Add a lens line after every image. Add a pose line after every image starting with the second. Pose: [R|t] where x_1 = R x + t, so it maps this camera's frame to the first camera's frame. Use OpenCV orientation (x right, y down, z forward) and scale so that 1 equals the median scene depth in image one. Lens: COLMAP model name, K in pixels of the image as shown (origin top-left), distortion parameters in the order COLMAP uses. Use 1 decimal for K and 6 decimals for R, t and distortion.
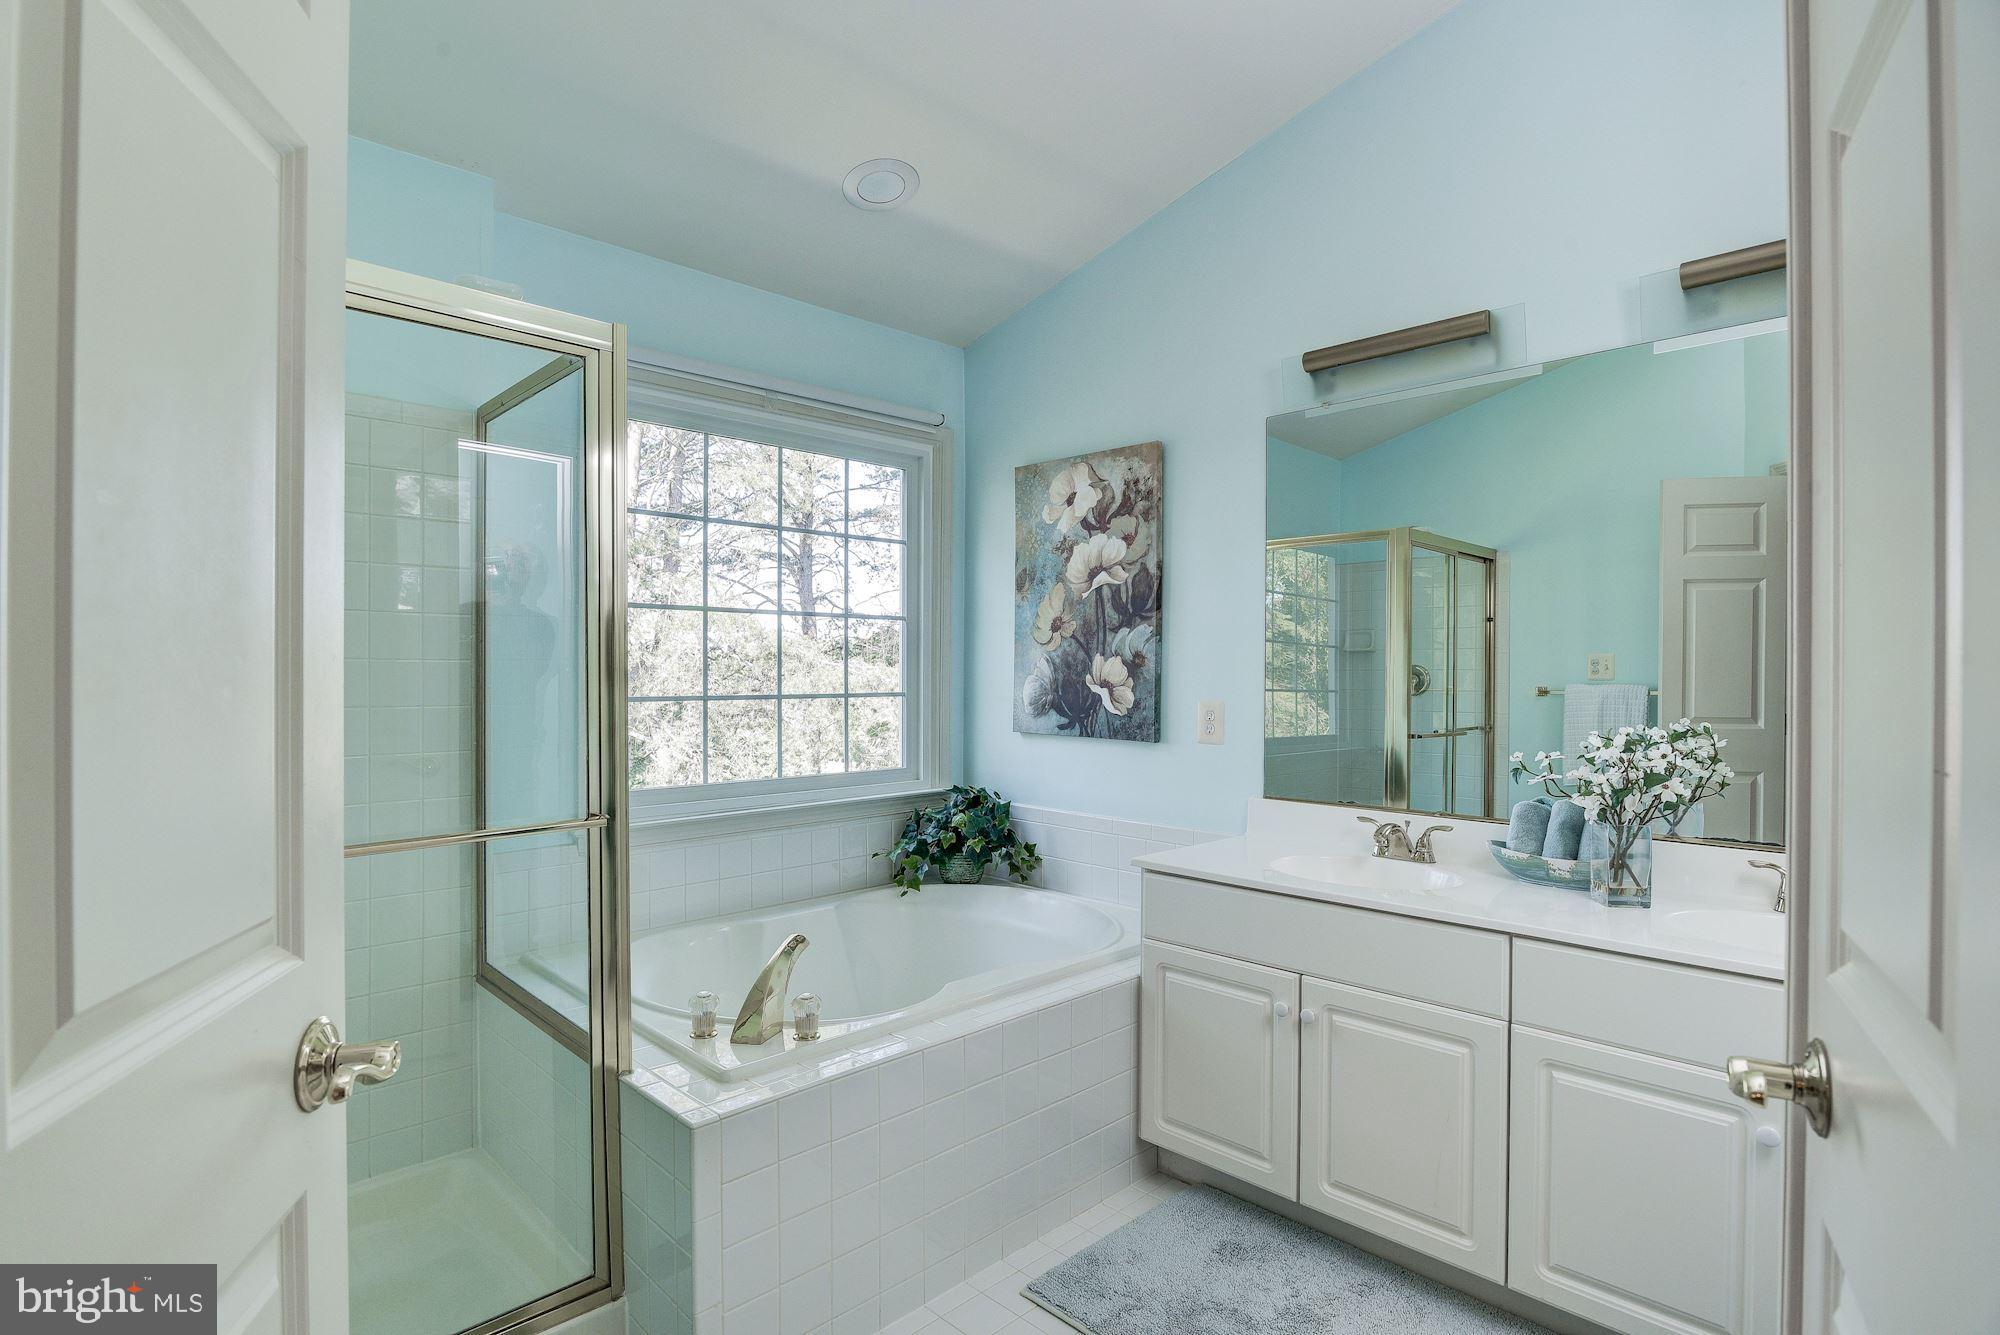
lens RADIAL K [[976.8, 0, 1002.0], [0, 976.8, 674.4], [0, 0, 1]] dist [-0.013790, 0.000197]
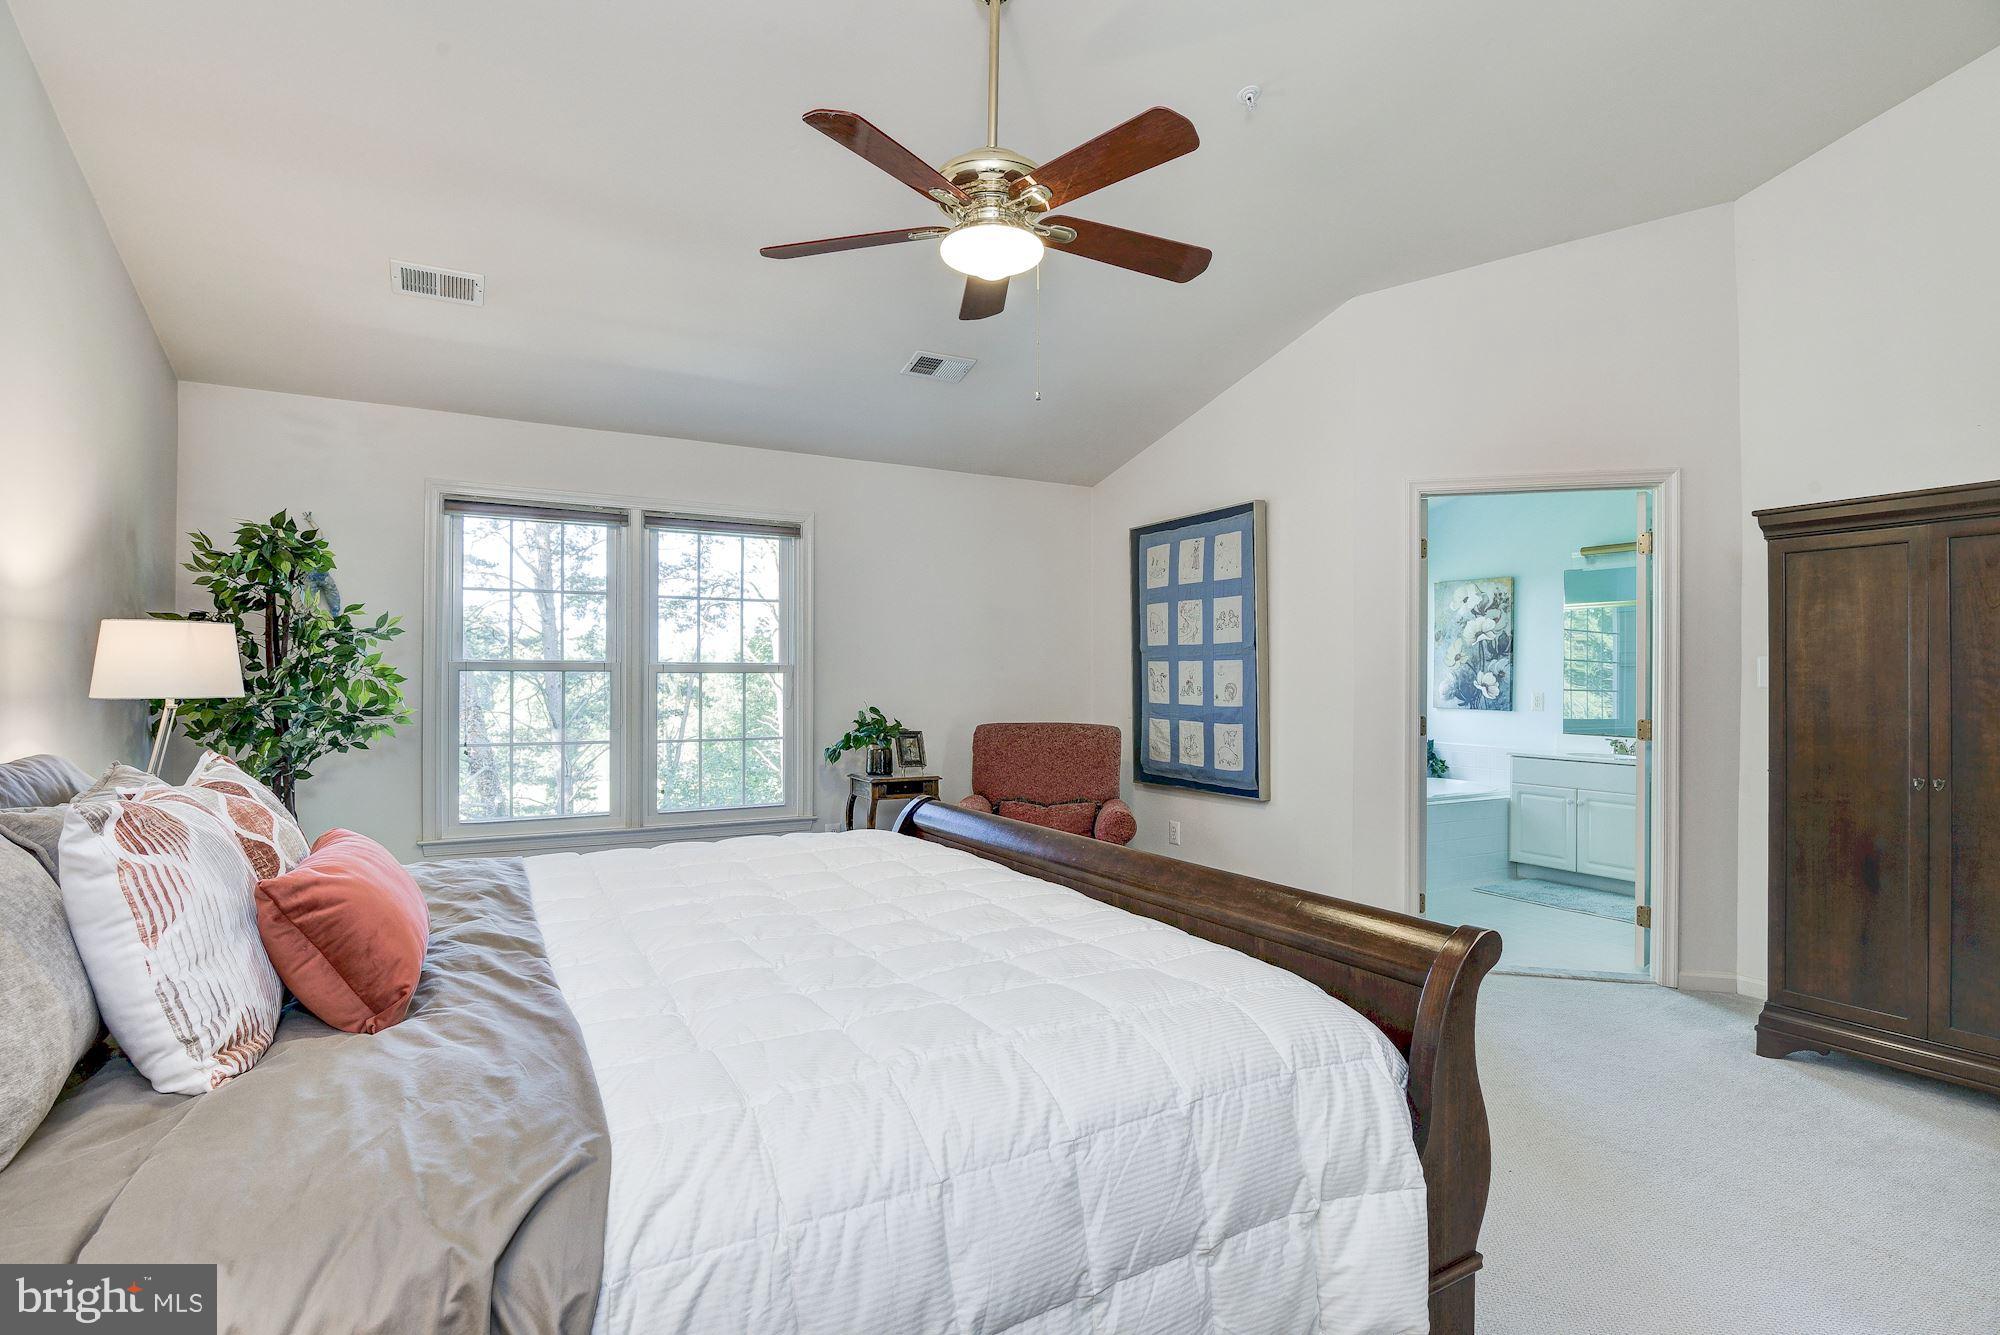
lens RADIAL K [[976.8, 0, 1008.1], [0, 976.8, 672.6], [0, 0, 1]] dist [-0.013790, 0.000197]
pose [[0.964895, 0.000631, -0.262636, -0.355297], [-0.000953, 0.999999, -0.001099, -0.014676], [0.262635, 0.001310, 0.964894, -1.407836]]
